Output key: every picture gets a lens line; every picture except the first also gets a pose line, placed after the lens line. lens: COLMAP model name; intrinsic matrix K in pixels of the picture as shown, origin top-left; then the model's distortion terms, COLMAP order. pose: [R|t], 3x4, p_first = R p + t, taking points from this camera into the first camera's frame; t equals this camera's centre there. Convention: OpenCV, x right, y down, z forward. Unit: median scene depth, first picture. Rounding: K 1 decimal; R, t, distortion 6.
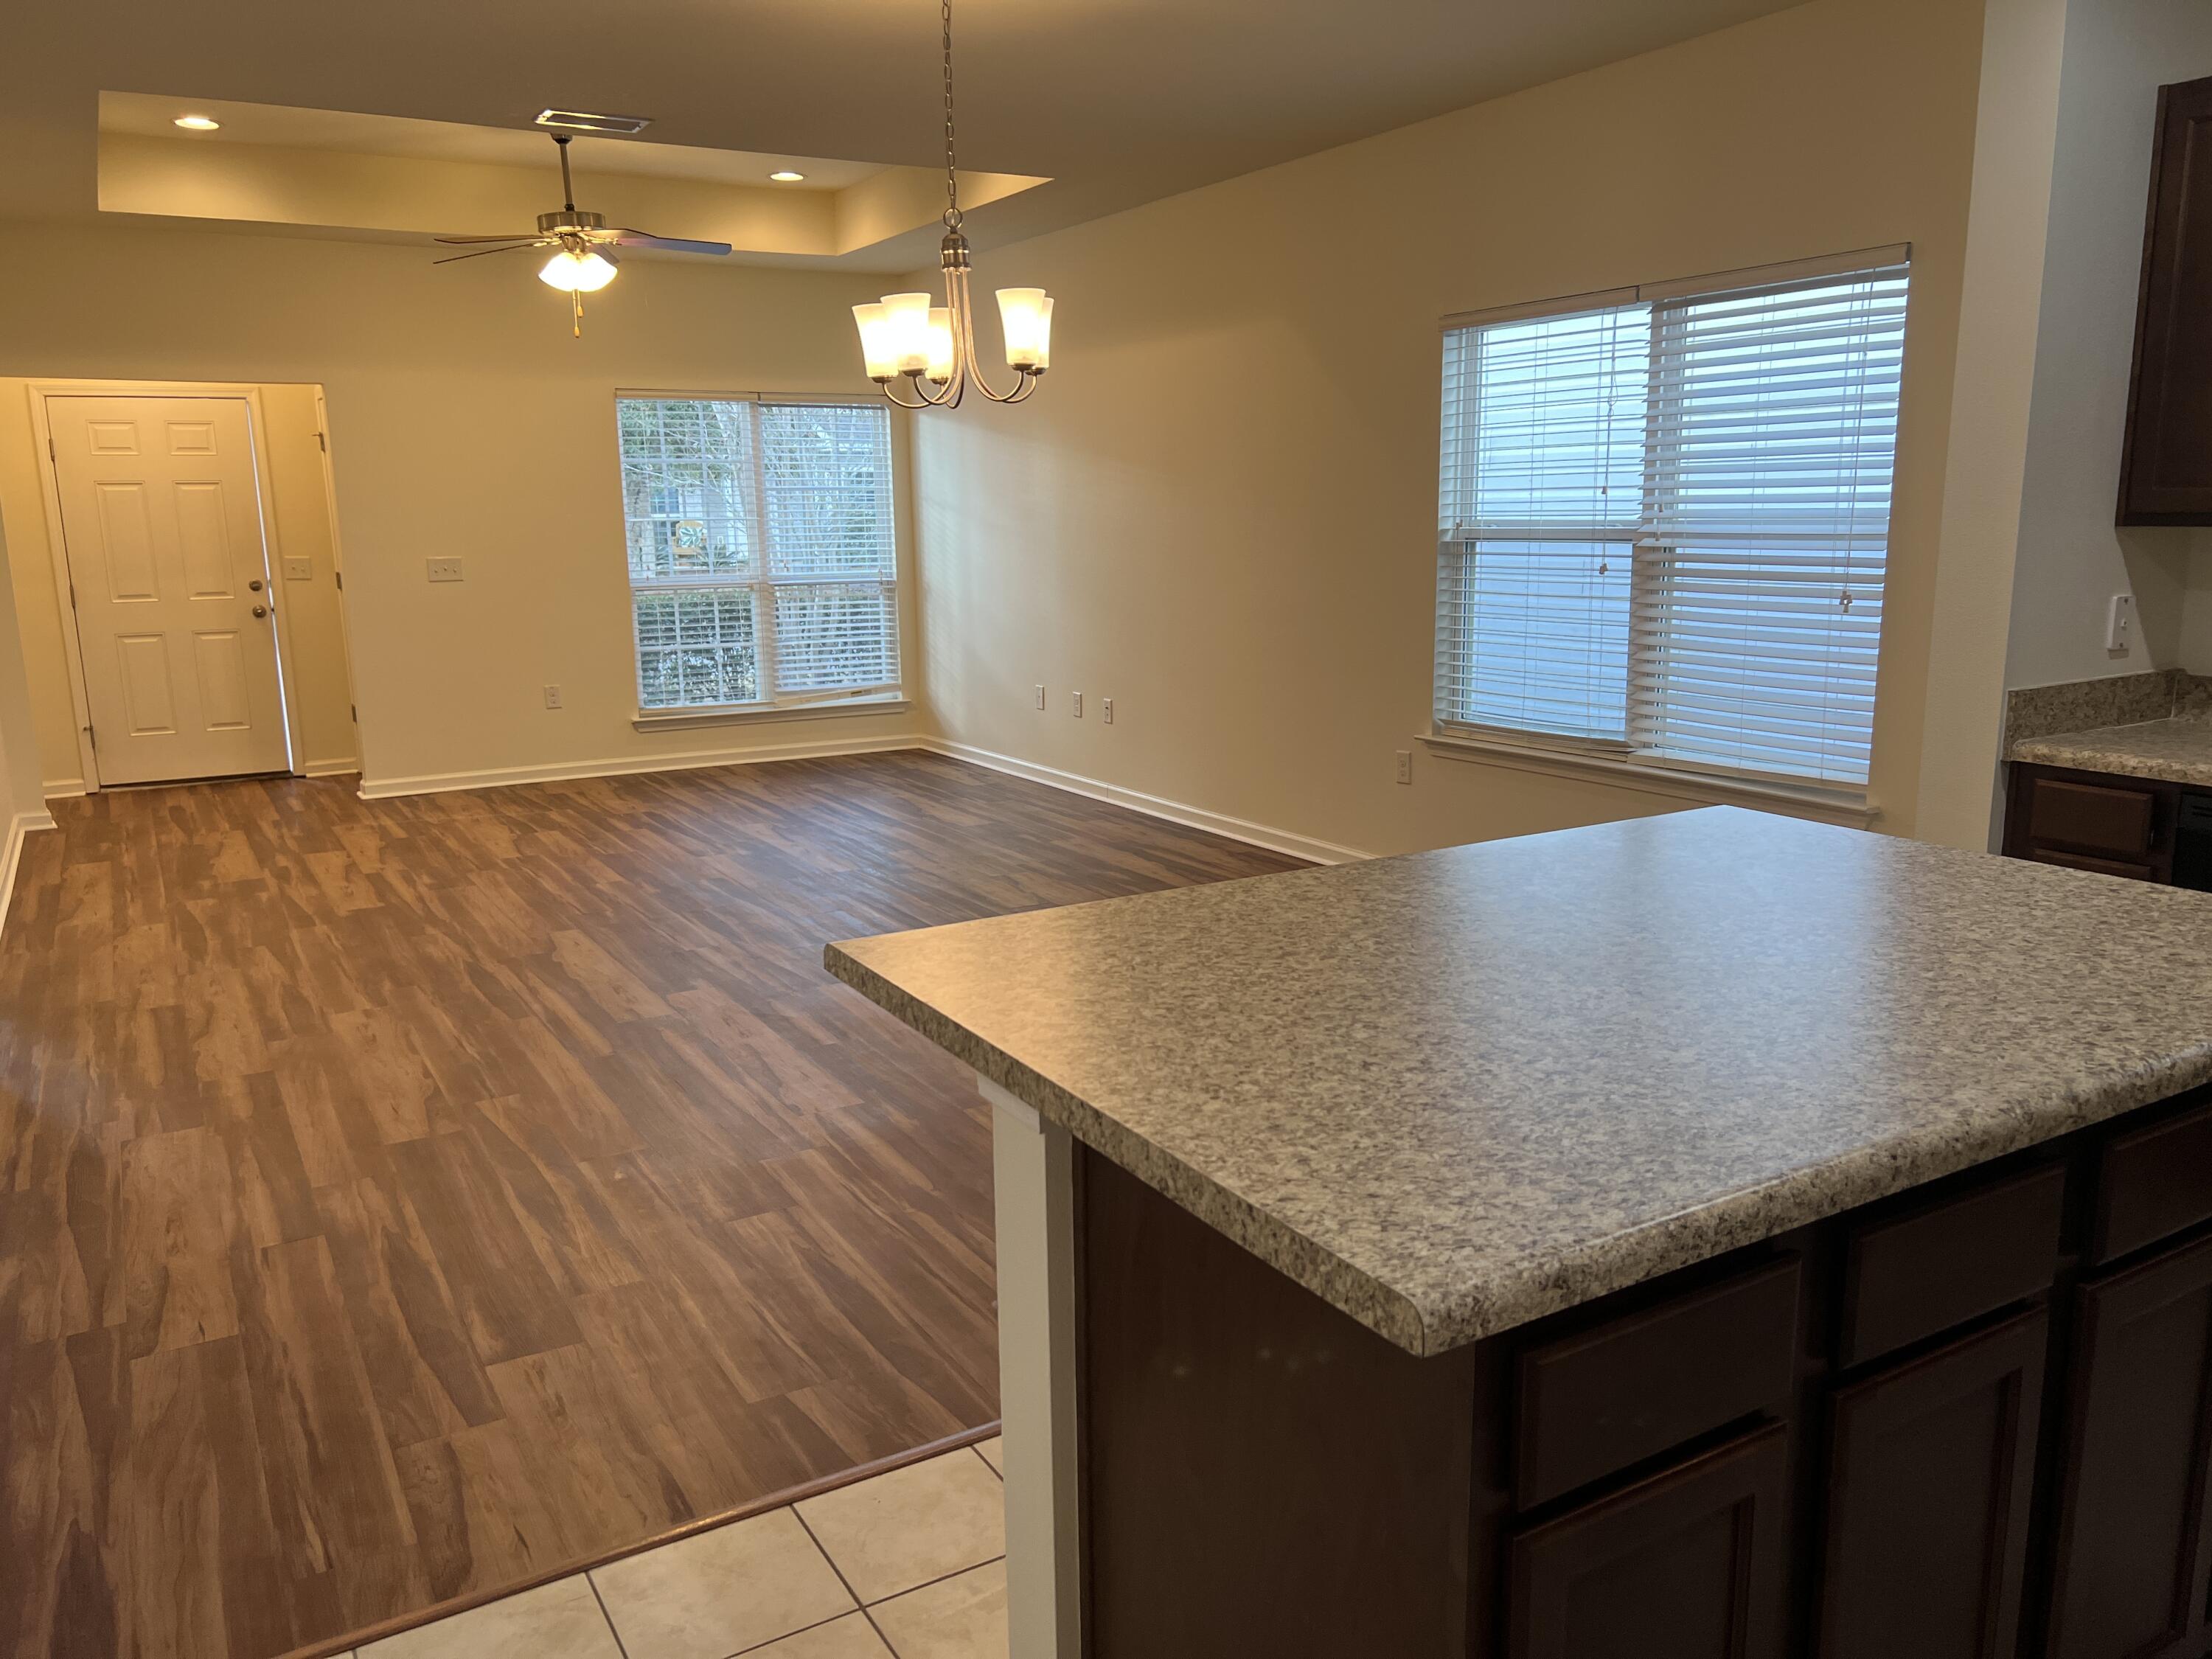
lens RADIAL K [[1627.4, 0, 1121.5], [0, 1627.4, 821.8], [0, 0, 1]] dist [0.056892, -0.055376]
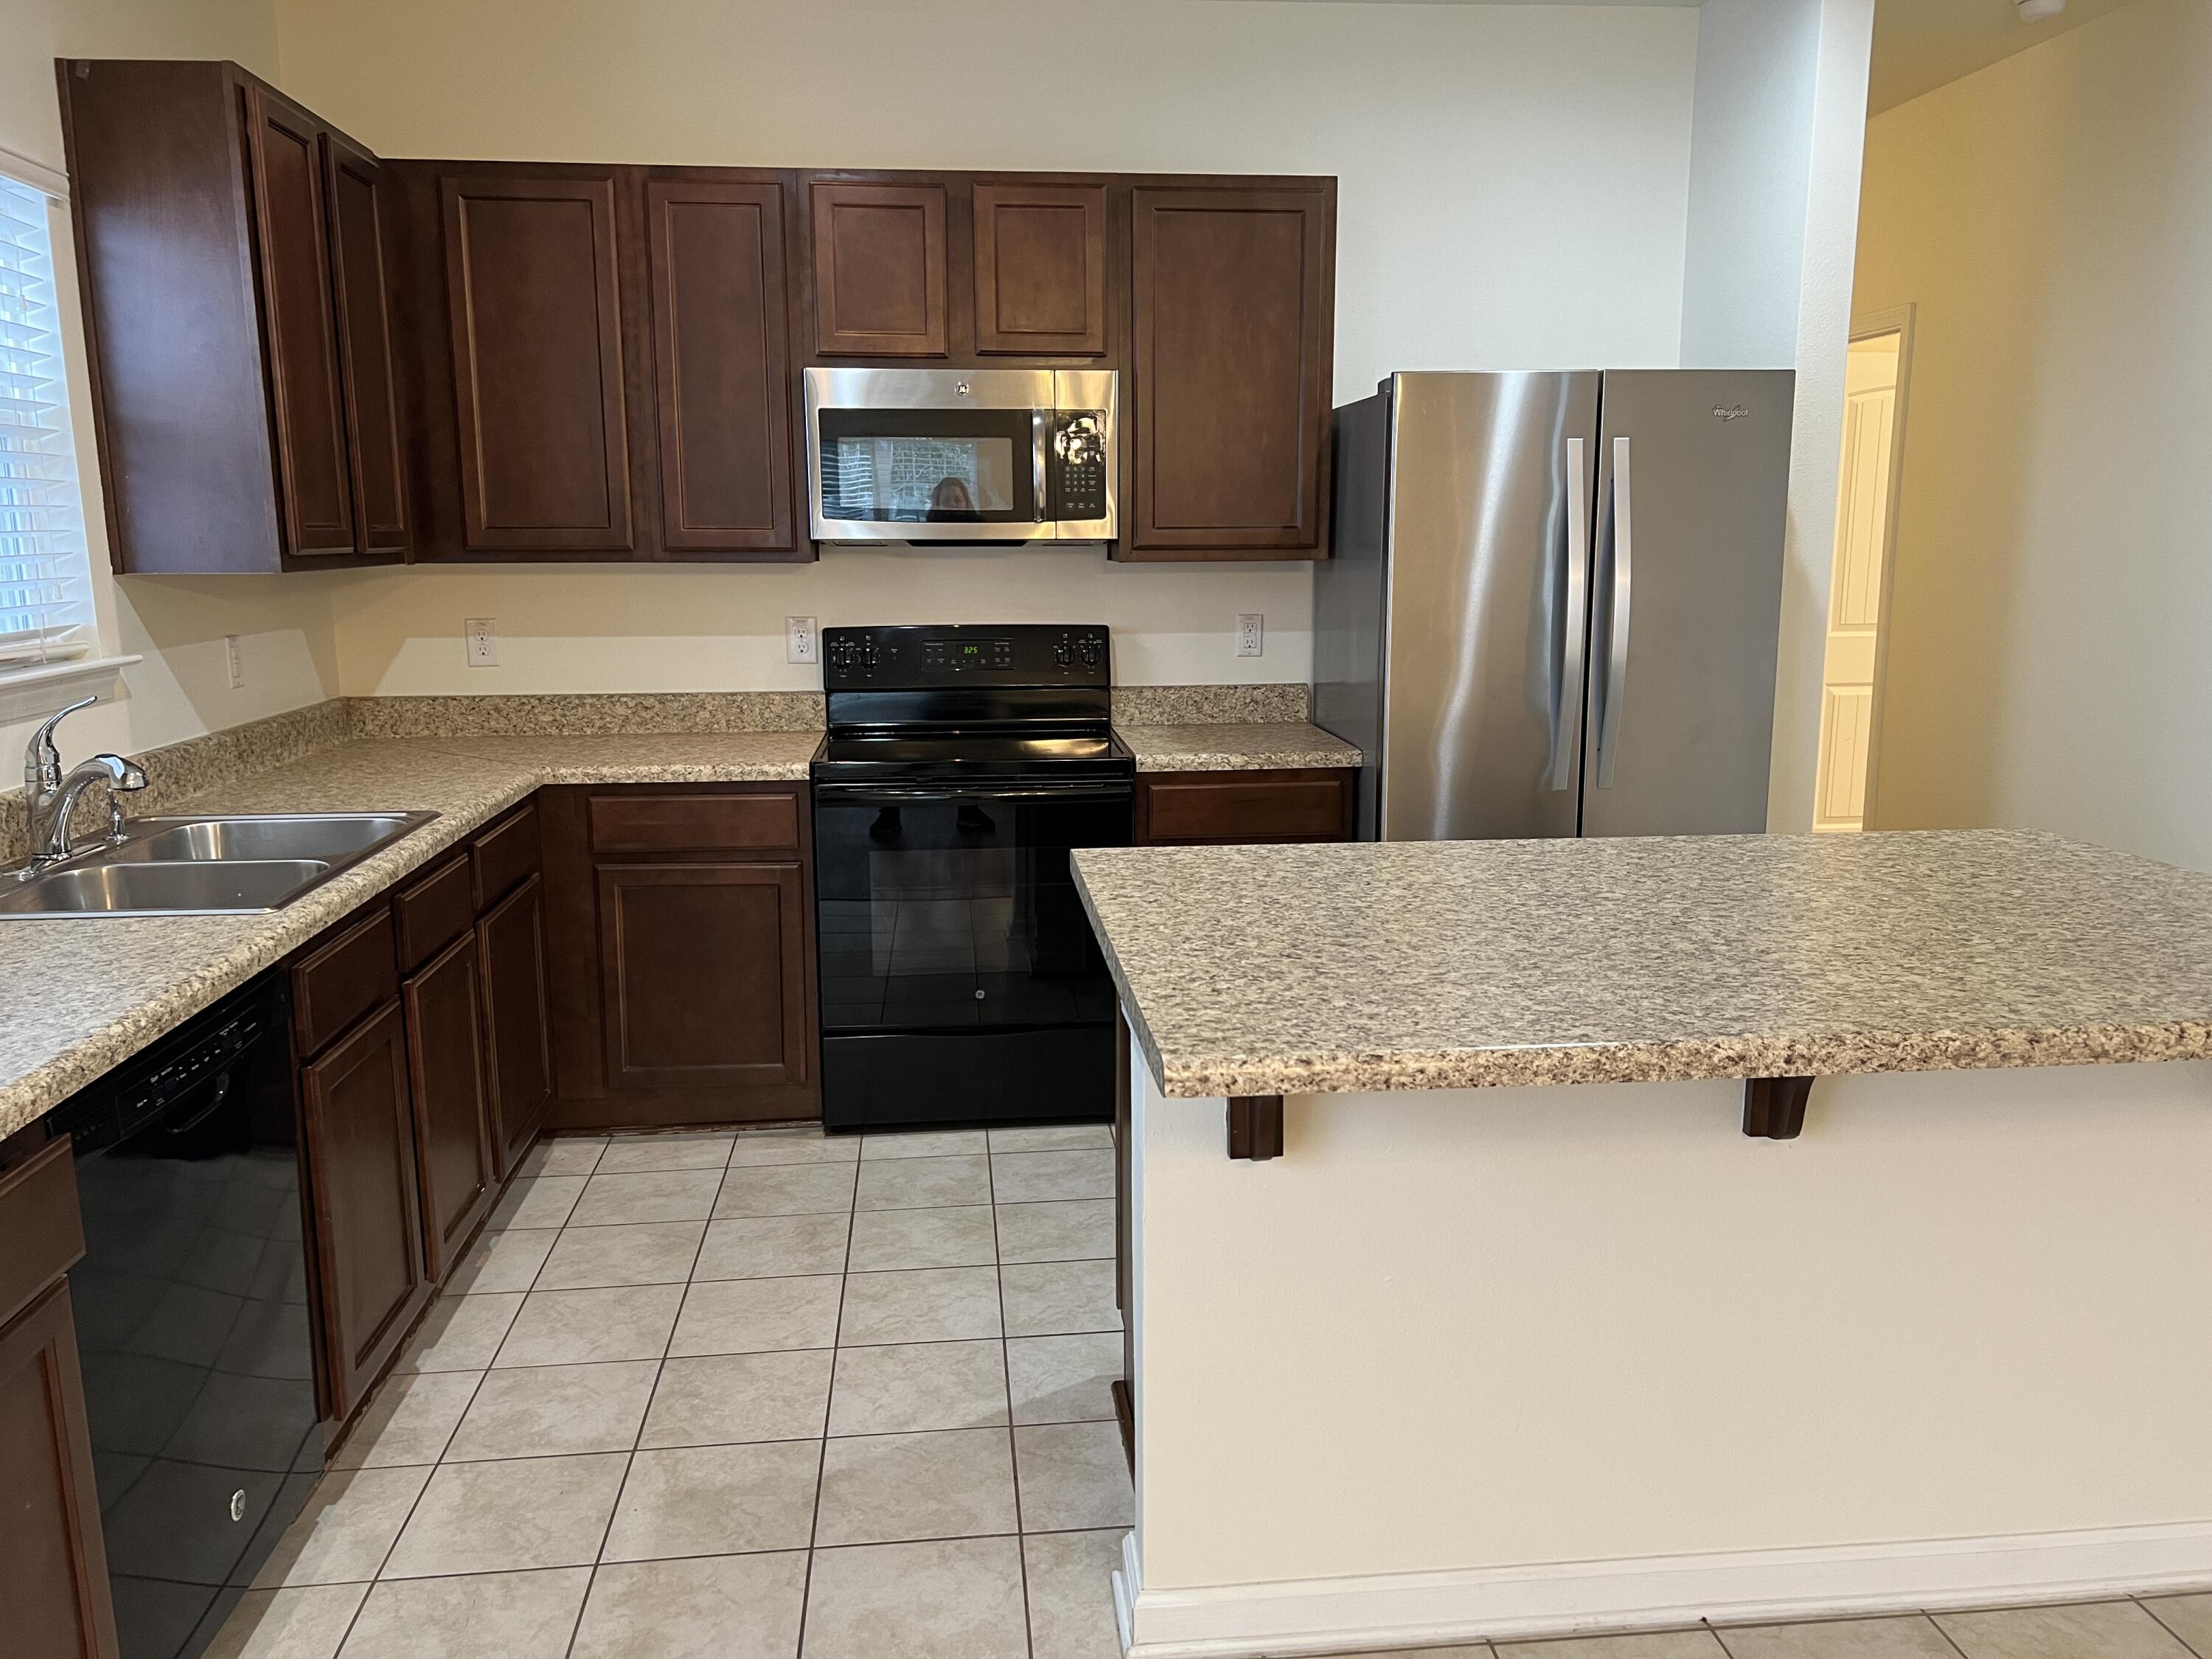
lens RADIAL K [[1627.4, 0, 1099.8], [0, 1627.4, 819.0], [0, 0, 1]] dist [0.056892, -0.055376]
pose [[-0.896637, -0.055916, 0.439222, 0.089675], [0.106250, 0.935836, 0.336039, -0.204891], [-0.429830, 0.347972, -0.833164, 1.071030]]
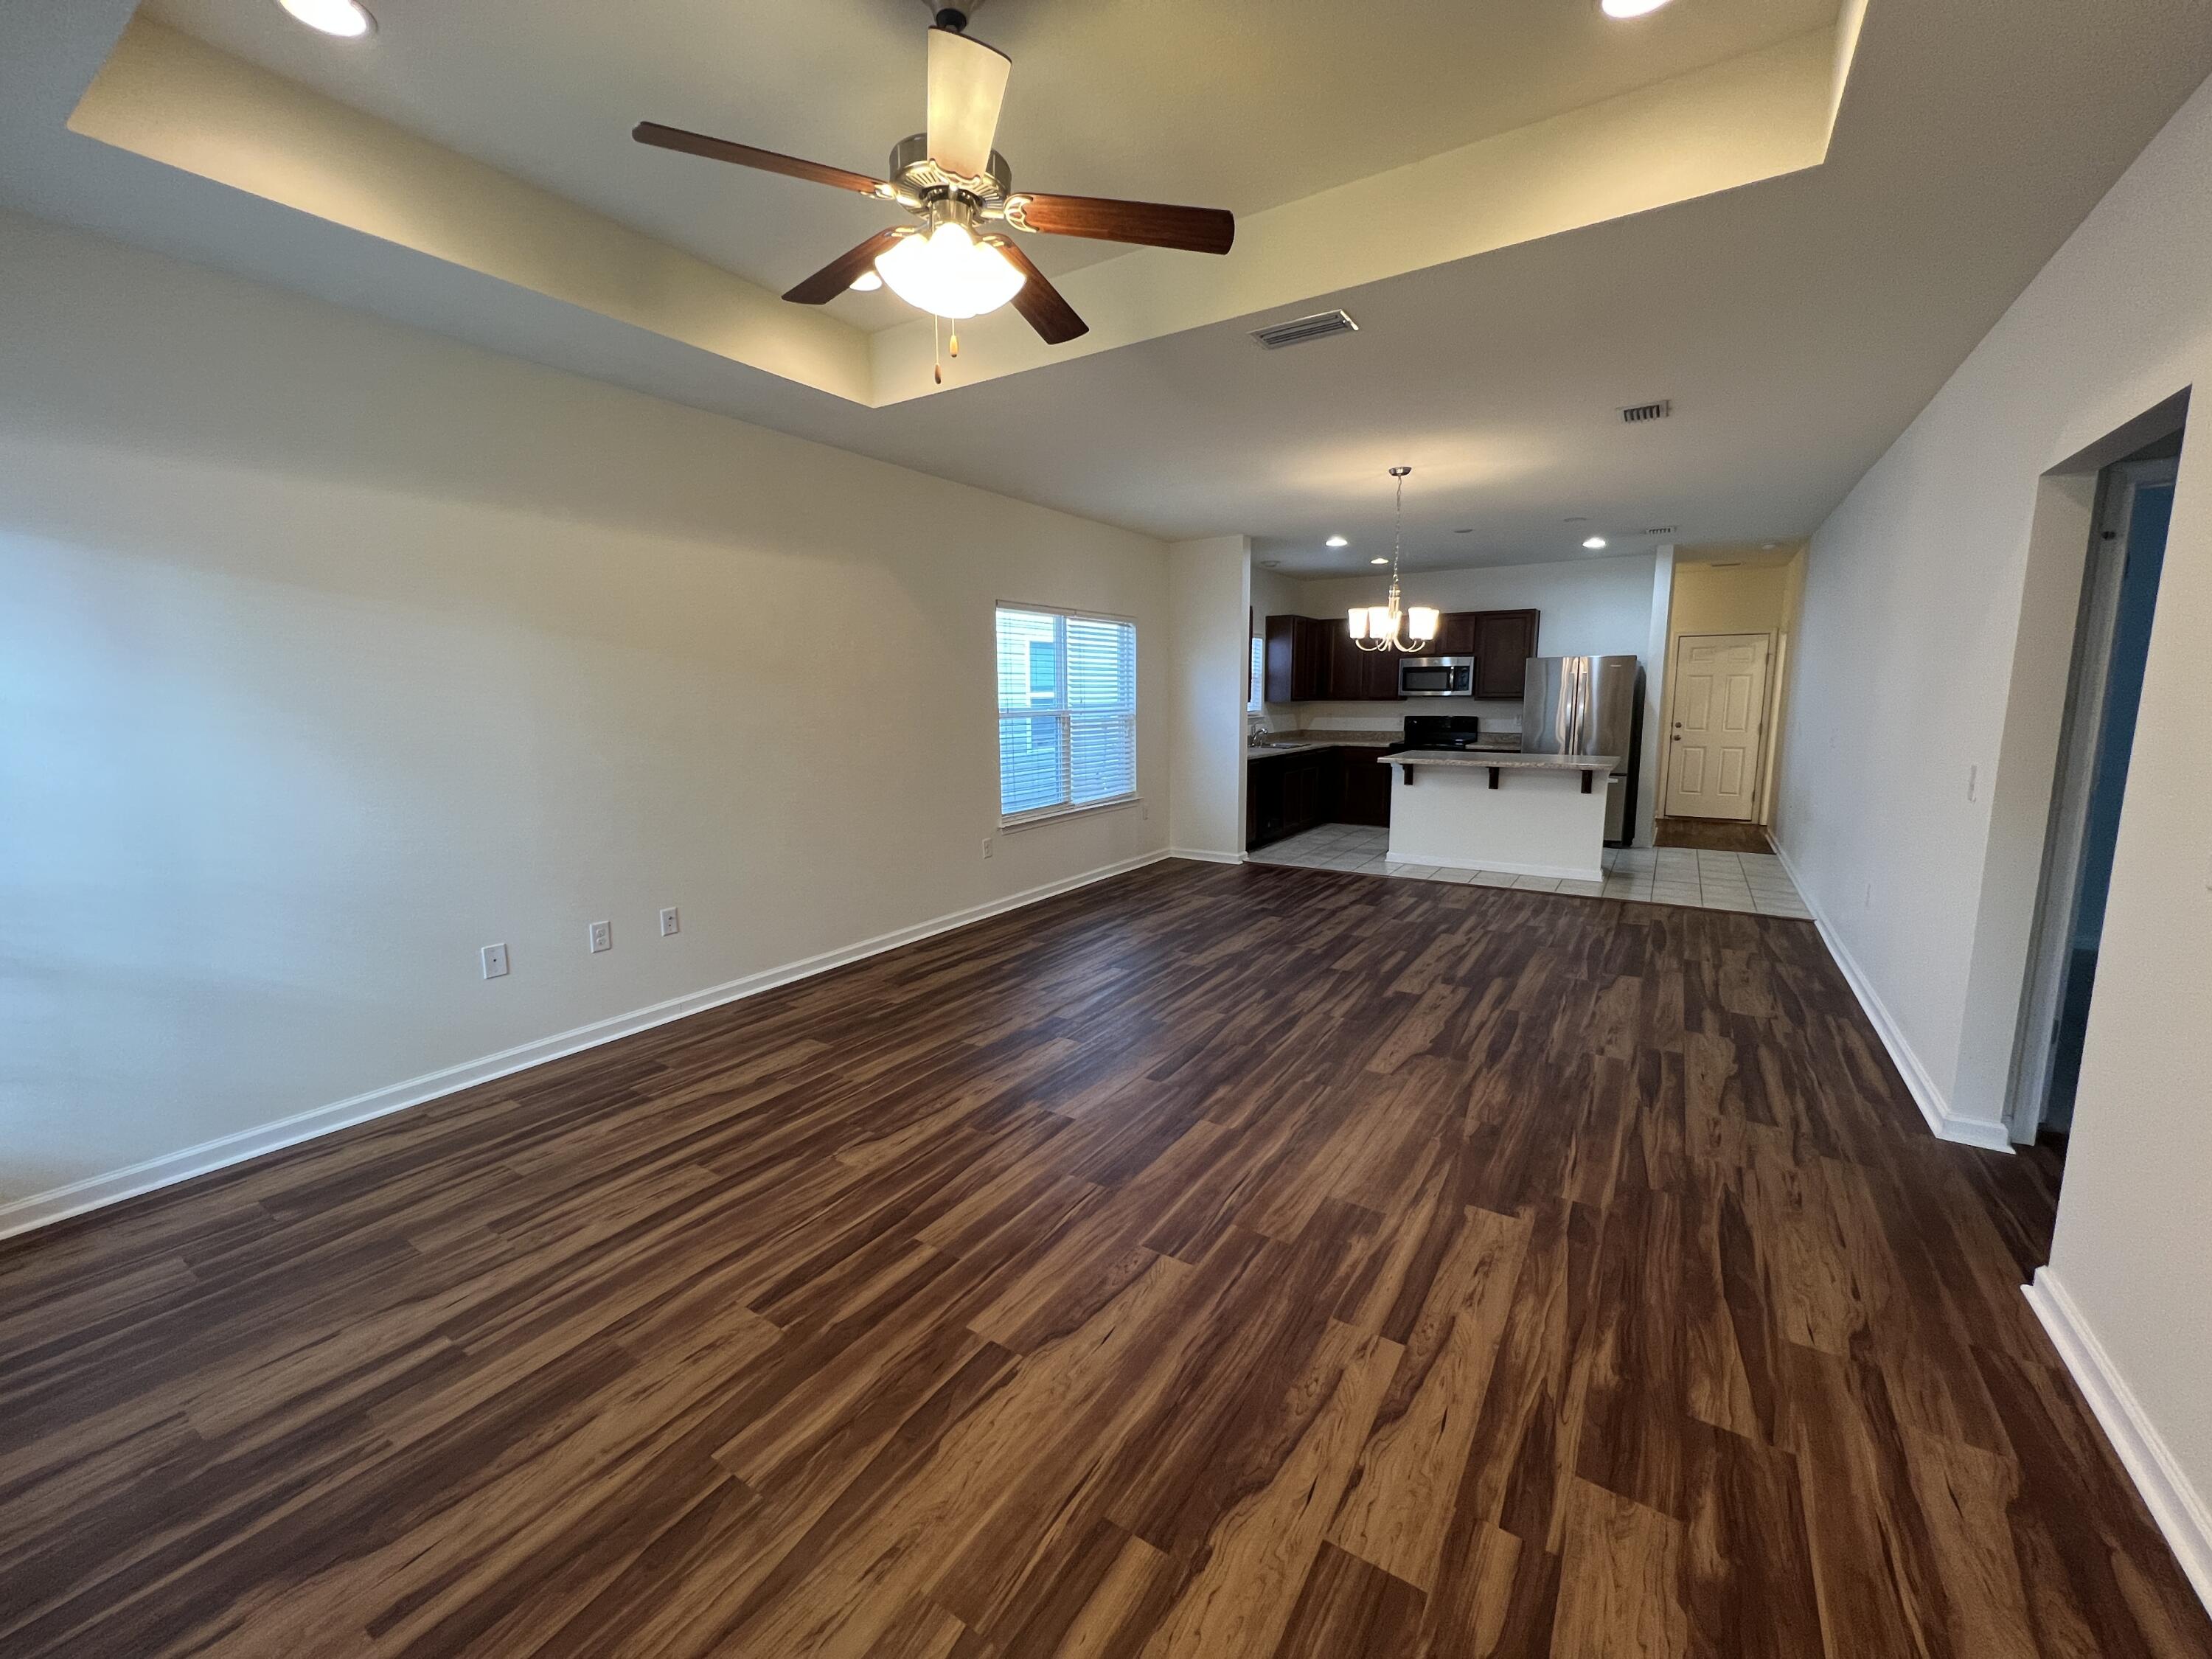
lens RADIAL K [[862.8, 0, 1104.1], [0, 862.8, 819.7], [0, 0, 1]] dist [-0.001711, -0.000260]
pose [[-0.422916, -0.109232, 0.899561, -1.121822], [0.192398, 0.959250, 0.206934, -0.366339], [-0.885508, 0.260589, -0.384666, 1.967097]]
